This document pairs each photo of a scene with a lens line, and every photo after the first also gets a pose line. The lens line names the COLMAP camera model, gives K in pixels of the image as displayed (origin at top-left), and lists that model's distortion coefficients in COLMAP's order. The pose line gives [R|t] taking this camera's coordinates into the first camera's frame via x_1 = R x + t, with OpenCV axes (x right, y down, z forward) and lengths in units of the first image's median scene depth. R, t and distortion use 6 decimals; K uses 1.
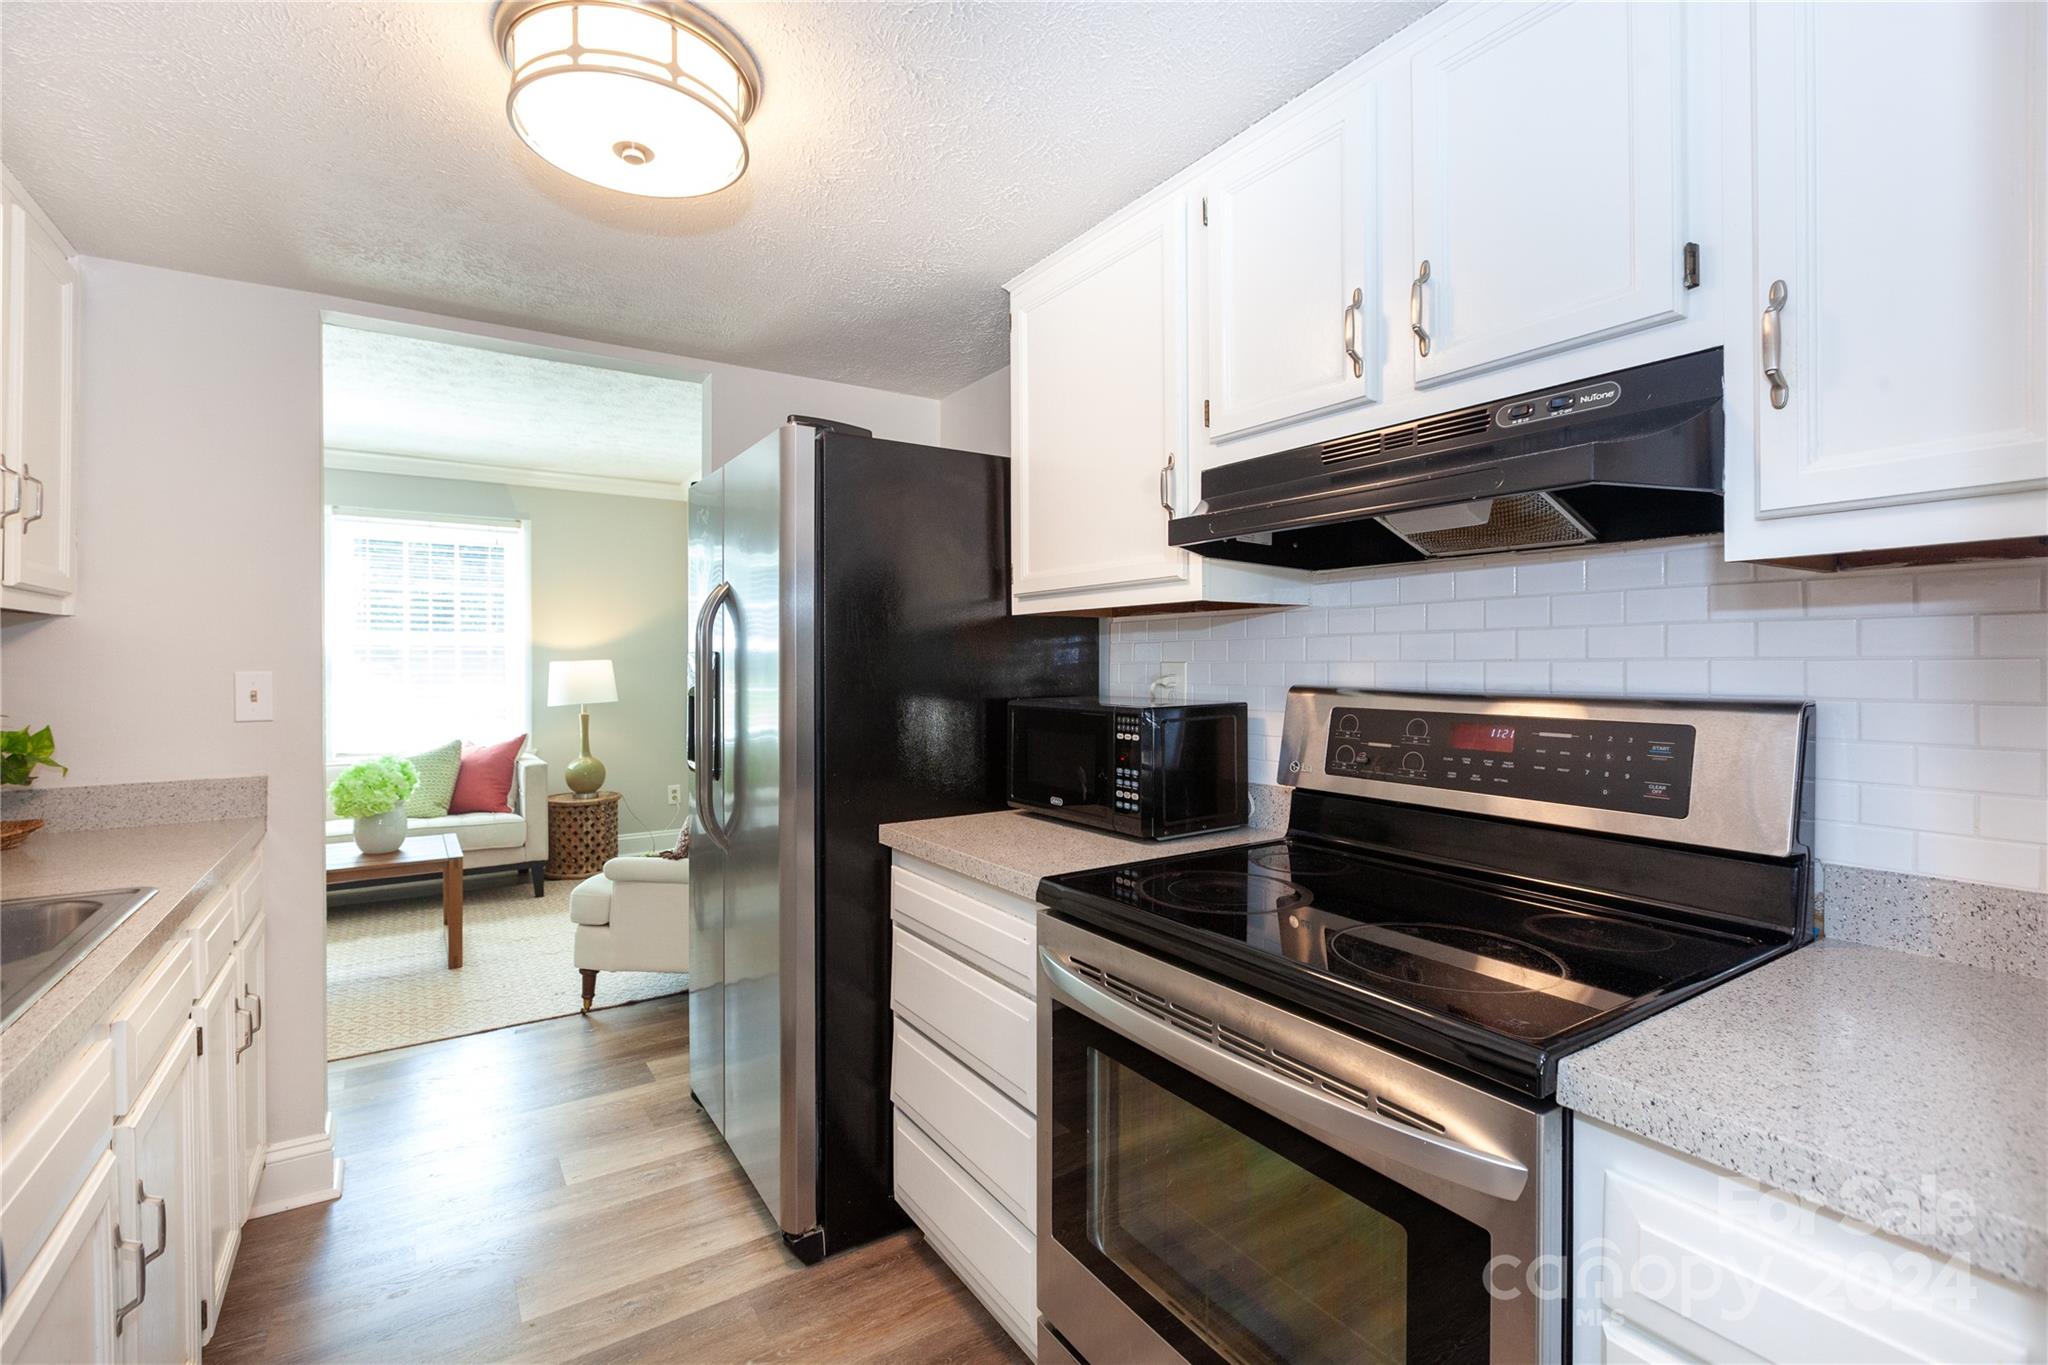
lens RADIAL K [[927.2, 0, 1021.4], [0, 927.2, 670.4], [0, 0, 1]] dist [0.001960, -0.002306]
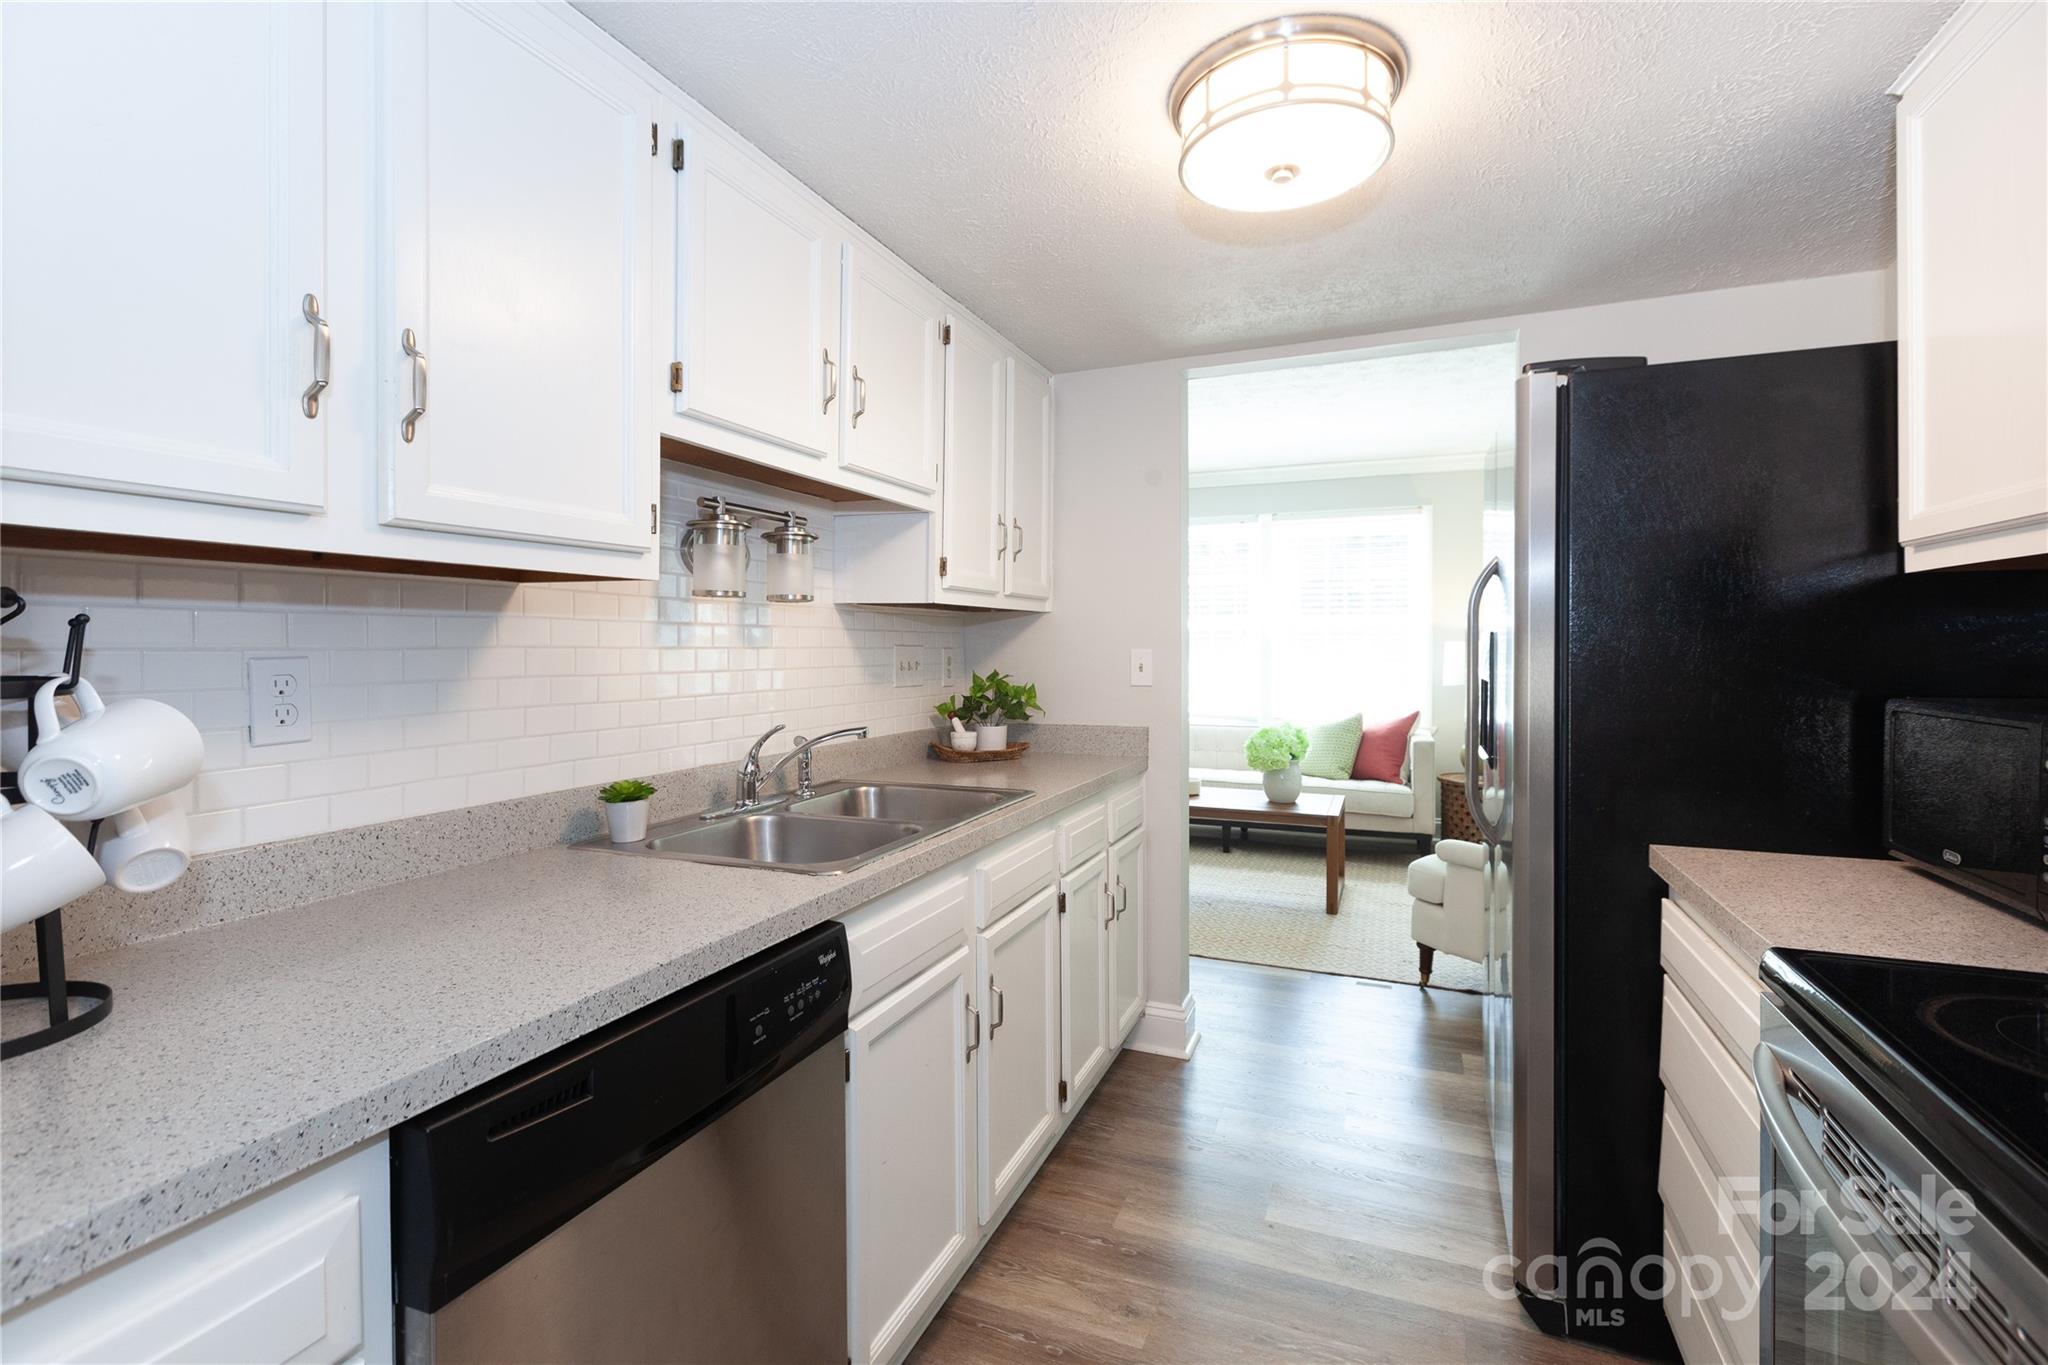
lens RADIAL K [[927.2, 0, 1003.0], [0, 927.2, 653.0], [0, 0, 1]] dist [0.001960, -0.002306]
pose [[0.550659, 0.009637, -0.834675, 0.125381], [-0.007834, 0.999949, 0.006376, -0.000447], [0.834694, 0.003028, 0.550706, 0.053509]]
